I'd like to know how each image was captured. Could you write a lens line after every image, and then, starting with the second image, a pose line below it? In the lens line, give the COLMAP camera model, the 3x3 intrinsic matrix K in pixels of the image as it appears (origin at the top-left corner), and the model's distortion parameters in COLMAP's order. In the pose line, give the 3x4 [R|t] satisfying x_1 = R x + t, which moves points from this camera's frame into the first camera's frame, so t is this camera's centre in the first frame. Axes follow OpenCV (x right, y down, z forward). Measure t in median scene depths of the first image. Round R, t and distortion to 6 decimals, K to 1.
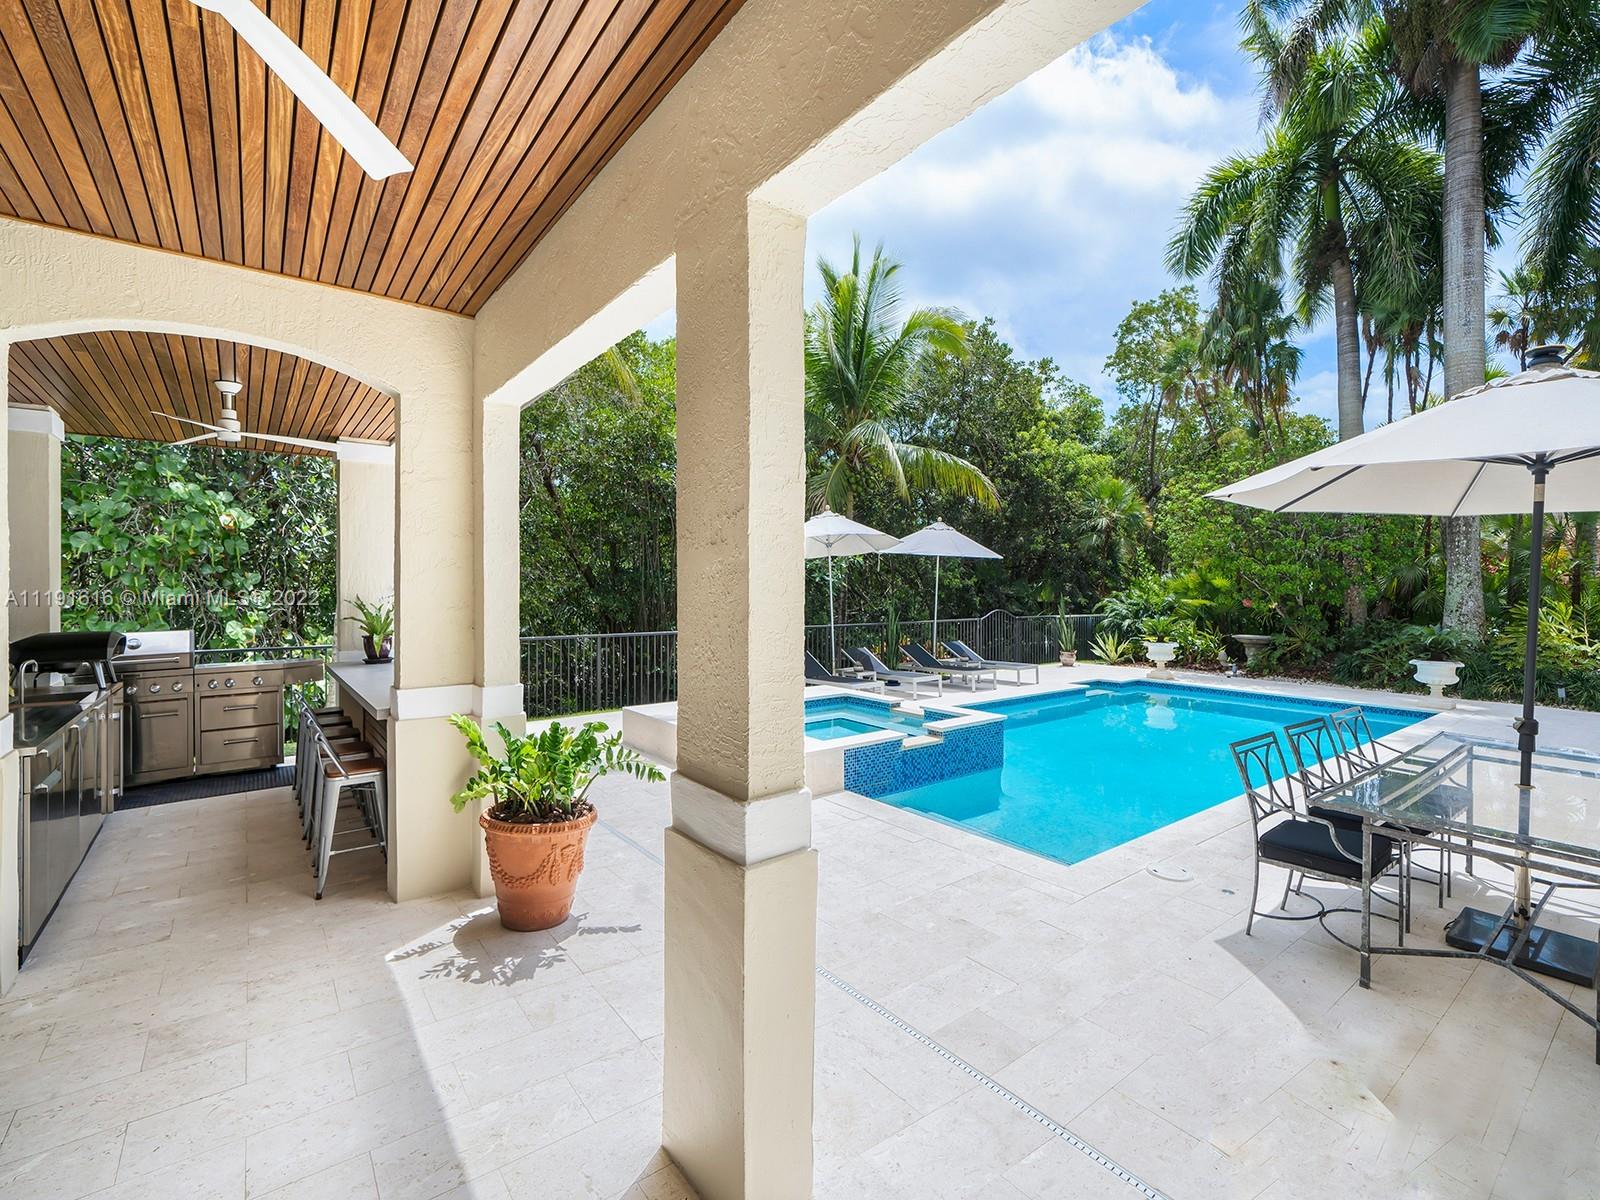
lens RADIAL K [[706.9, 0, 777.0], [0, 706.9, 590.4], [0, 0, 1]] dist [-0.000855, -0.000058]
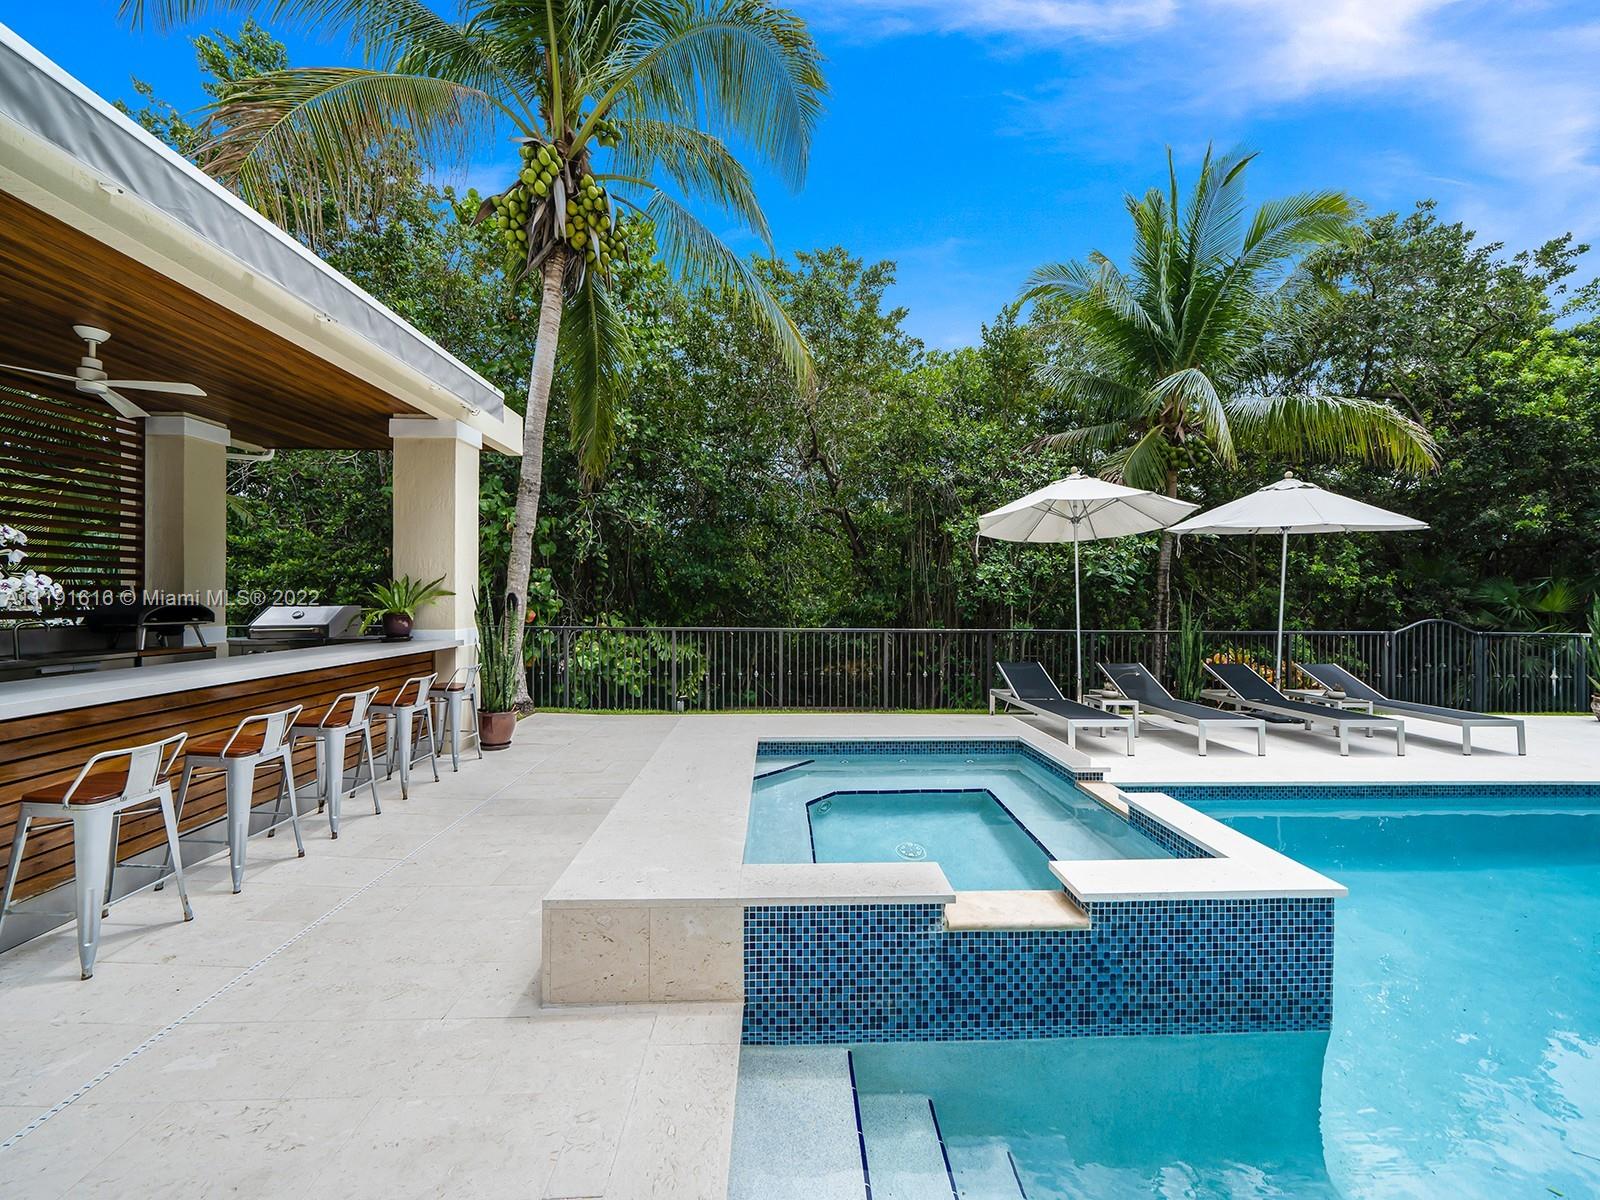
lens RADIAL K [[548.1, 0, 800.0], [0, 548.1, 600.0], [0, 0, 1]] dist [-0.009784, 0.000073]
pose [[0.828616, 0.003764, -0.559804, 0.105860], [-0.007016, 0.999969, -0.003661, 0.015055], [0.559773, 0.006962, 0.828617, 0.262023]]
